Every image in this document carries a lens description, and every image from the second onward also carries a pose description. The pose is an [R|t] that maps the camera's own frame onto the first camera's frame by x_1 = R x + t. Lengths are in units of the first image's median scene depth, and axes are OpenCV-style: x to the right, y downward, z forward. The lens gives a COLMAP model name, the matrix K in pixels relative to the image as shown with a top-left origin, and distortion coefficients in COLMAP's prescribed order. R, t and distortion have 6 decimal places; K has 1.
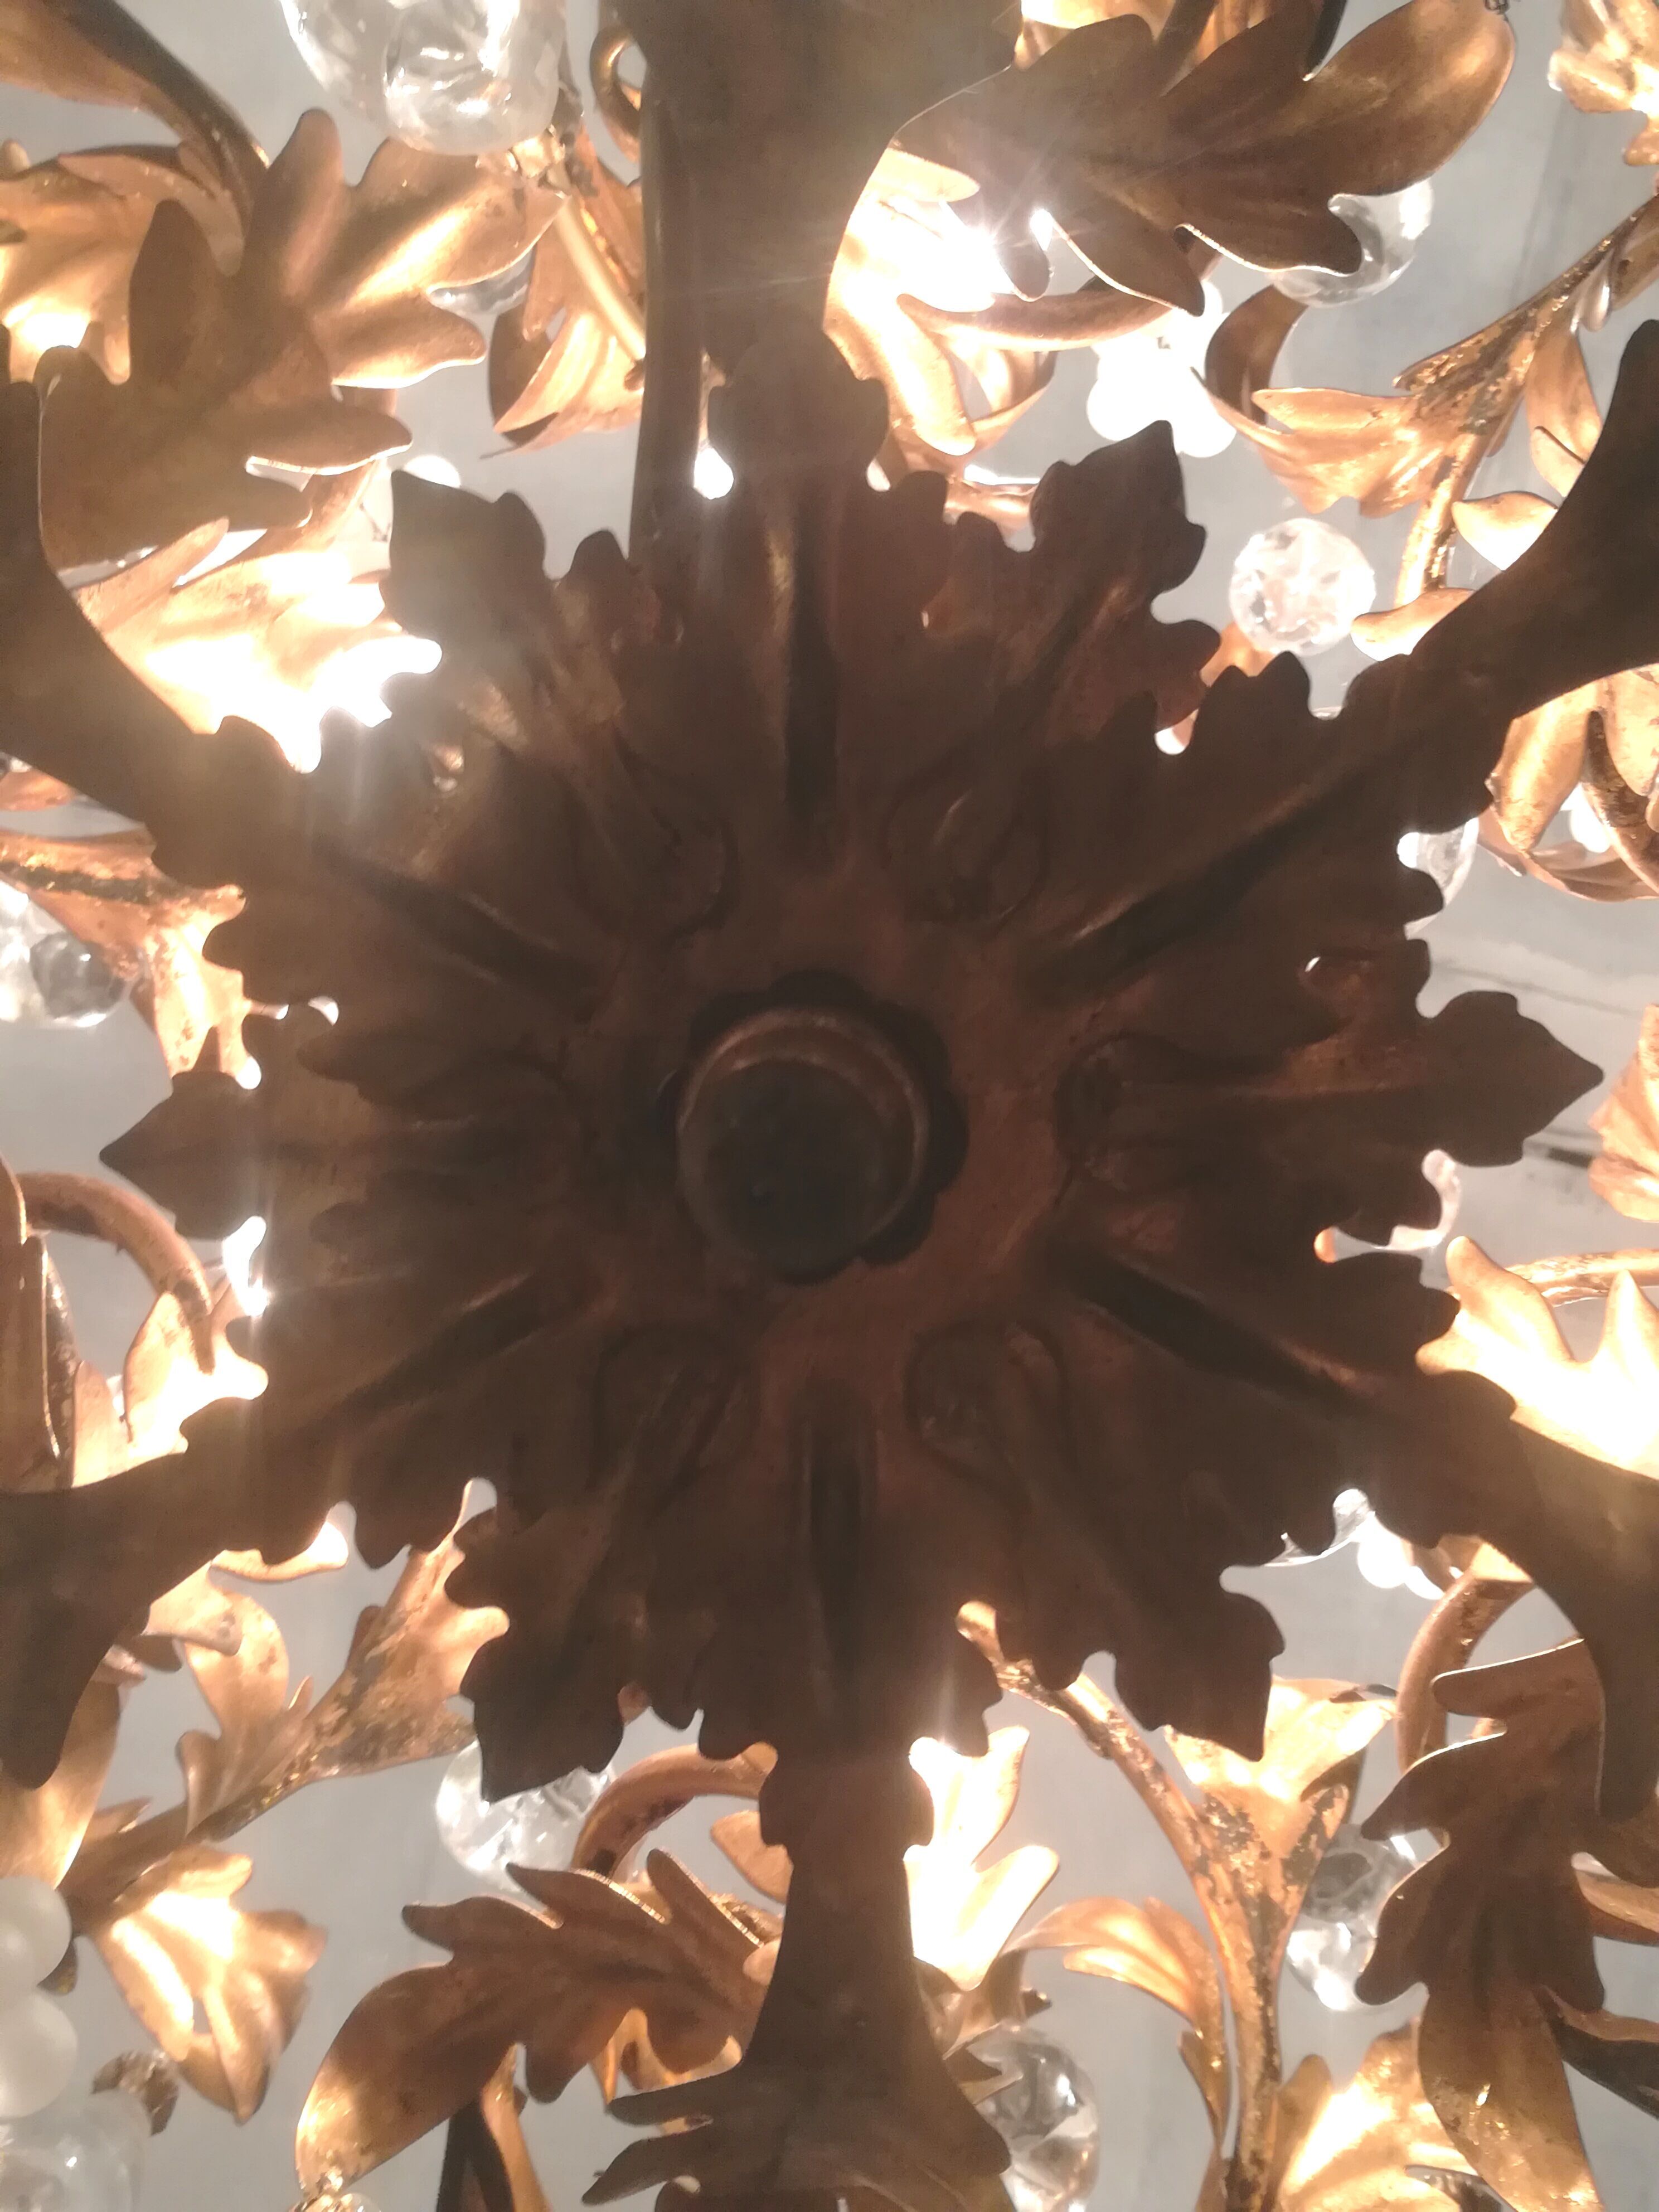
lens RADIAL K [[2116.0, 0, 841.5], [0, 2116.0, 1108.7], [0, 0, 1]] dist [-0.064768, 0.000000]
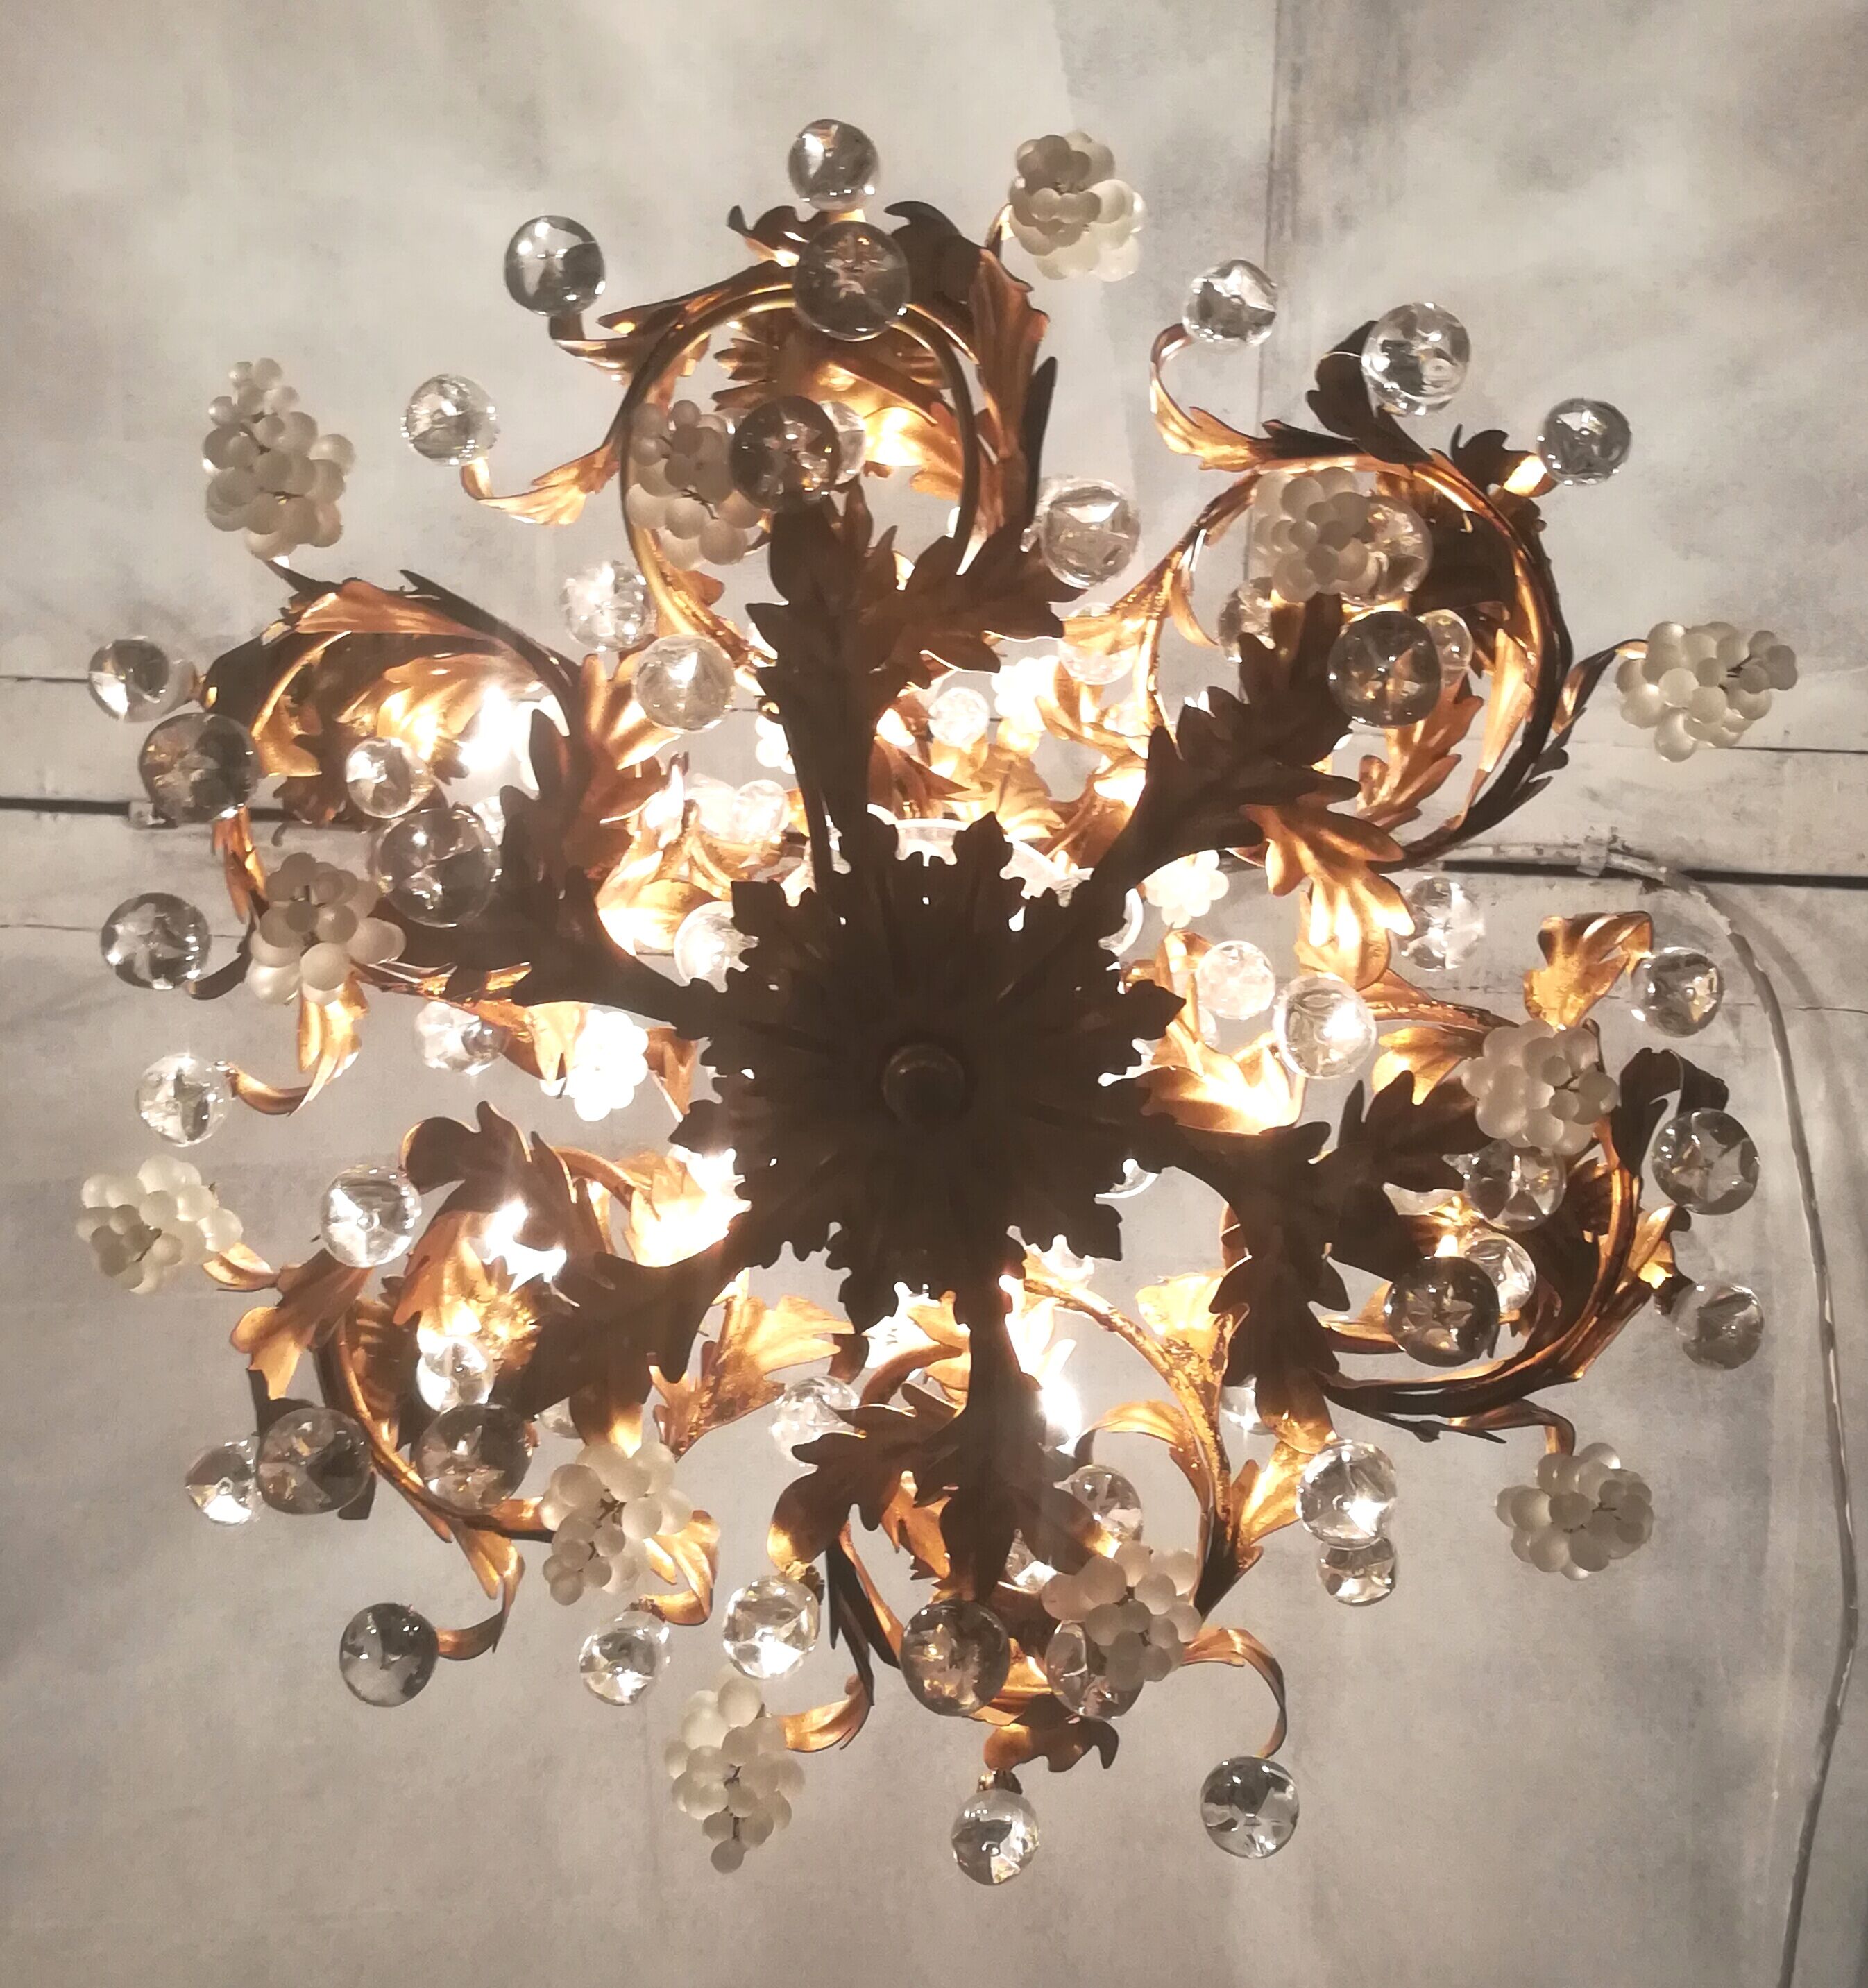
lens RADIAL K [[2201.1, 0, 931.9], [0, 2201.1, 991.3], [0, 0, 1]] dist [0.018973, 0.000000]
pose [[0.977148, -0.209107, 0.038157, -0.046546], [0.207200, 0.977094, 0.048532, -0.127416], [-0.047431, -0.039517, 0.998093, -1.018777]]
